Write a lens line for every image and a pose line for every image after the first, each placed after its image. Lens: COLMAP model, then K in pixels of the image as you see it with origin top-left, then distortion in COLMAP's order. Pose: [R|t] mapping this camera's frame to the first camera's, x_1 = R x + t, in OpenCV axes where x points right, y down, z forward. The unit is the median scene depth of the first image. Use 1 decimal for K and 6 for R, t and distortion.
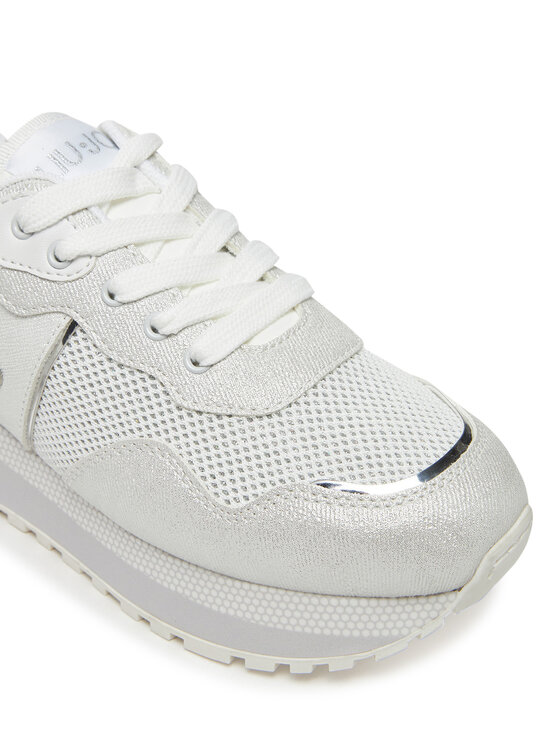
lens RADIAL K [[1469.1, 0, 278.3], [0, 1469.1, 373.2], [0, 0, 1]] dist [-0.141397, 0.000000]
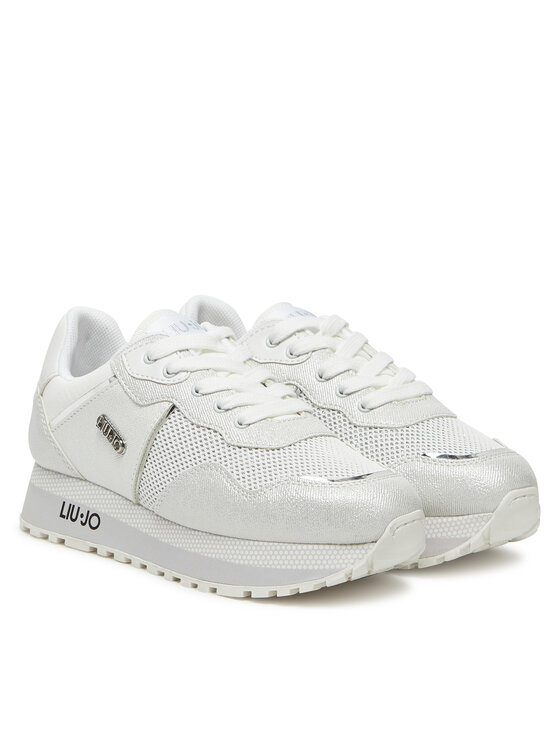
lens RADIAL K [[1388.6, 0, 281.6], [0, 1388.6, 373.0], [0, 0, 1]] dist [0.156167, 0.000000]
pose [[0.995421, 0.075006, -0.059254, 0.088225], [-0.089804, 0.946185, -0.310916, 0.452457], [0.032744, 0.314814, 0.948589, -0.613802]]
